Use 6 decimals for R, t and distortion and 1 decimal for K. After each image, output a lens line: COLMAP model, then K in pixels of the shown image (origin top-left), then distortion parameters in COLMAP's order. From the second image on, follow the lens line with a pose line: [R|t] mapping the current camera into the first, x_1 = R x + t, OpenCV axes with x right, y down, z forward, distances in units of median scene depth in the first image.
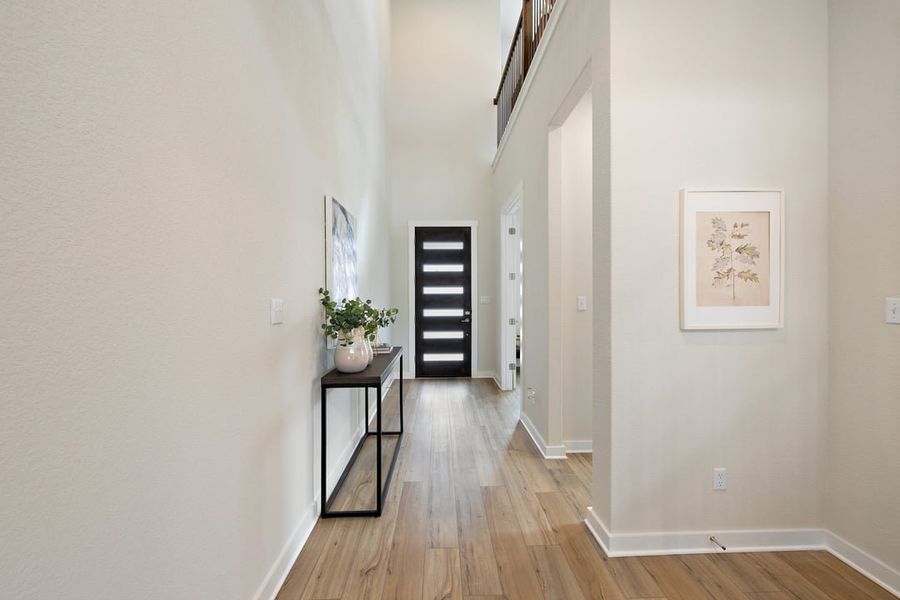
lens RADIAL K [[377.6, 0, 455.9], [0, 377.6, 296.7], [0, 0, 1]] dist [-0.001867, -0.000073]
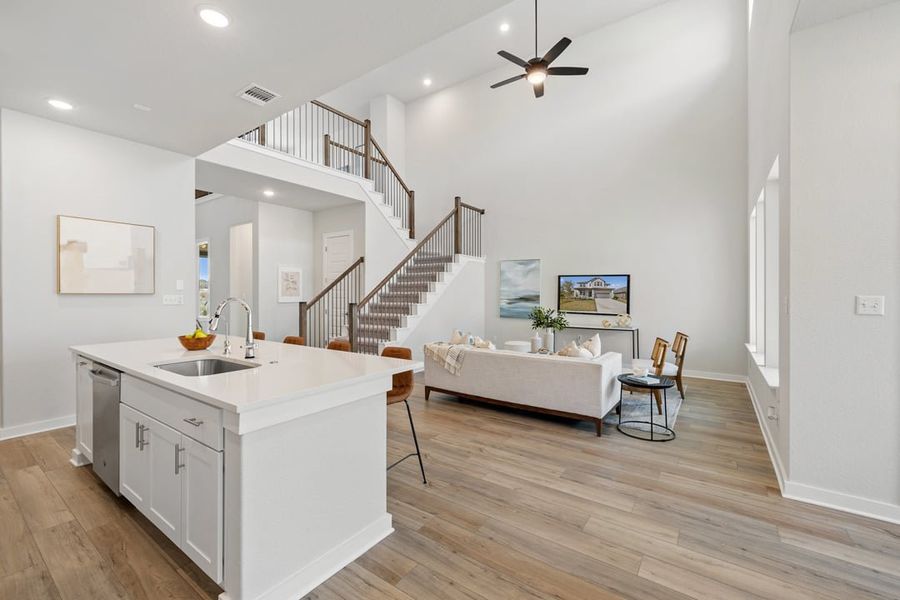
lens RADIAL K [[377.6, 0, 450.1], [0, 377.6, 293.3], [0, 0, 1]] dist [-0.001867, -0.000073]
pose [[0.611682, 0.002970, 0.791098, -0.678957], [-0.001282, 0.999995, -0.002763, 0.001402], [-0.791103, 0.000677, 0.611683, -1.364315]]
